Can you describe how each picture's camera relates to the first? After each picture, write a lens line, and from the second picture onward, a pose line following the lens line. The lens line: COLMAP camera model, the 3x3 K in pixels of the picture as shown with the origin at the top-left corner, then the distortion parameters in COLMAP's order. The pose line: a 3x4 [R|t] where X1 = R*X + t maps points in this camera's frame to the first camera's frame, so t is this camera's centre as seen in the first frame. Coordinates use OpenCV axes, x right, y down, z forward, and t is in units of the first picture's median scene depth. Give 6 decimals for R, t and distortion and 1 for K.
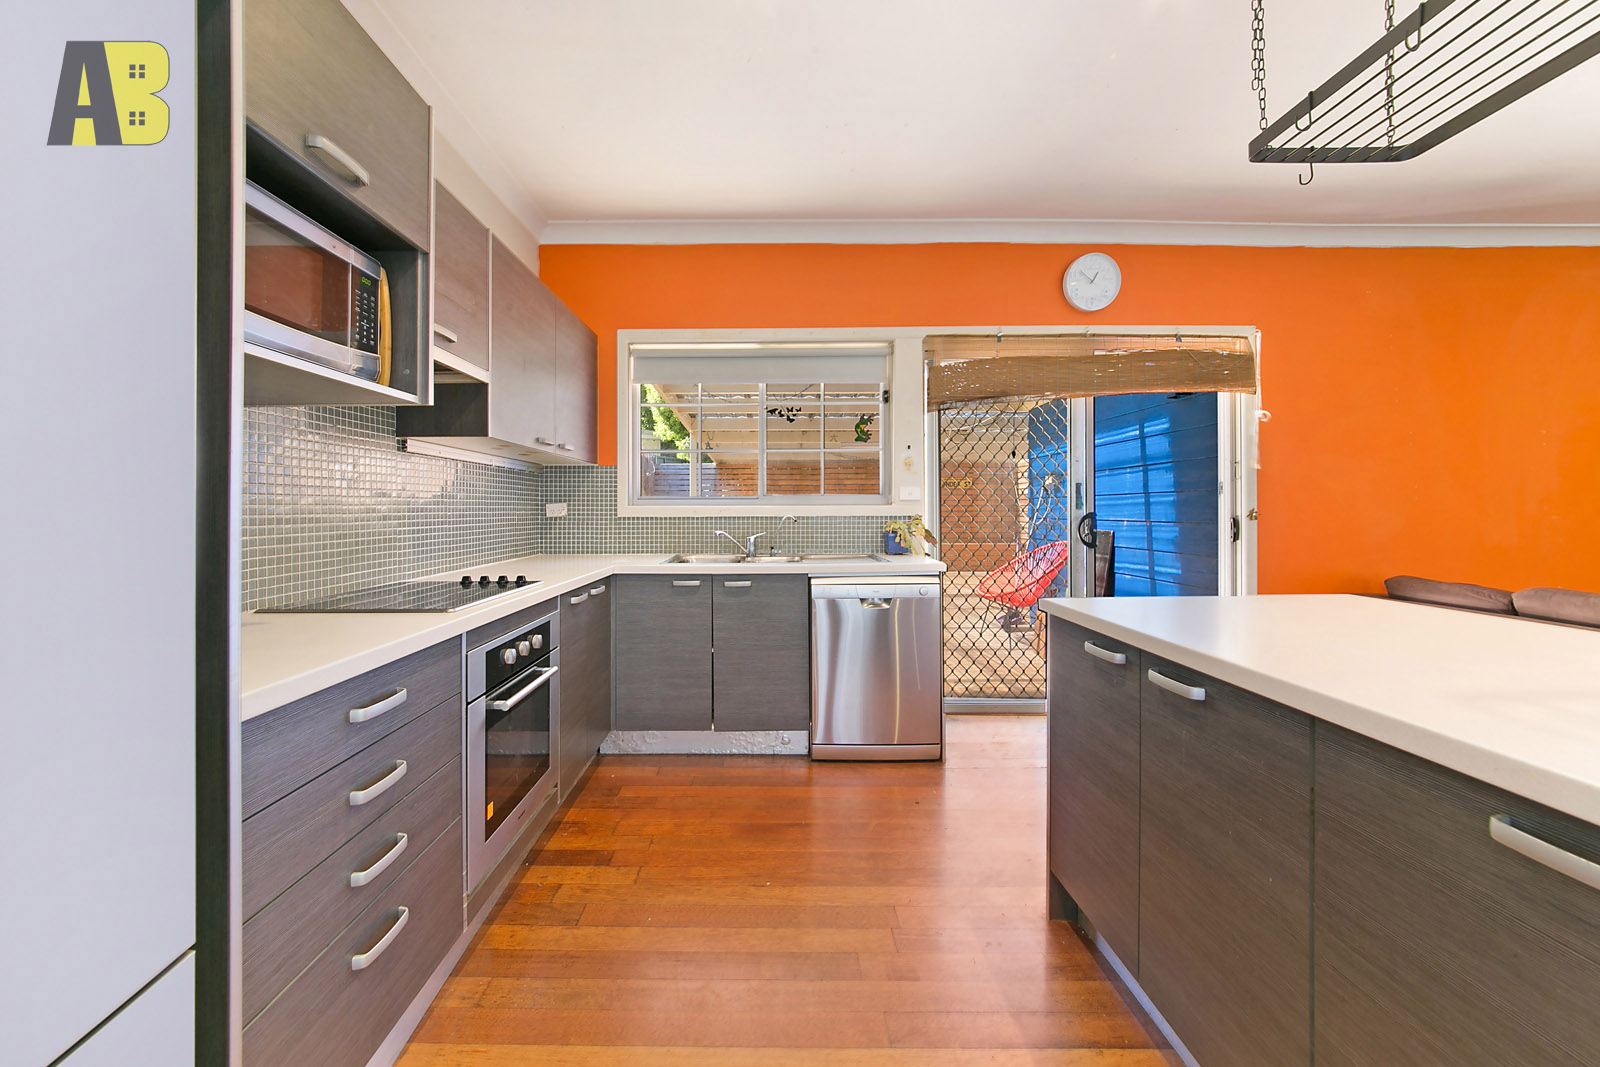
lens RADIAL K [[565.0, 0, 799.4], [0, 565.0, 500.2], [0, 0, 1]] dist [0.000618, 0.000017]
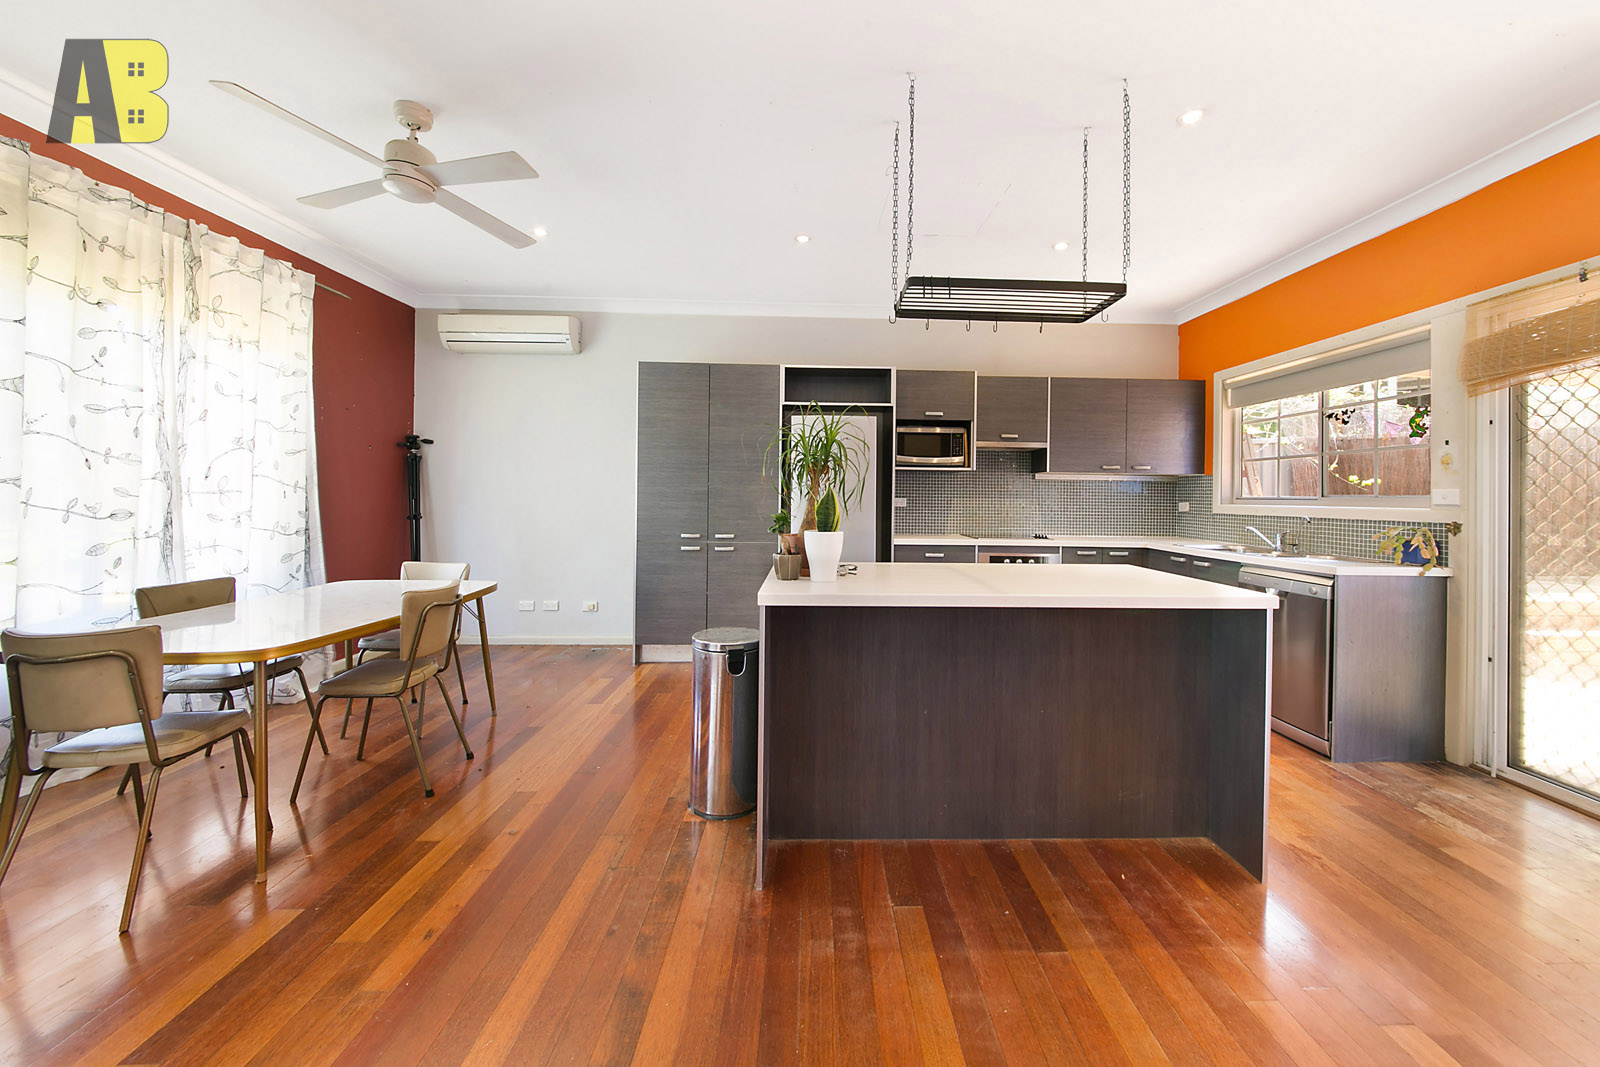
lens RADIAL K [[565.0, 0, 799.4], [0, 565.0, 500.2], [0, 0, 1]] dist [0.000618, 0.000017]
pose [[-0.021511, 0.009020, -0.999728, 1.032709], [0.003442, 0.999954, 0.008948, -0.016266], [0.999763, -0.003249, -0.021541, 0.049019]]
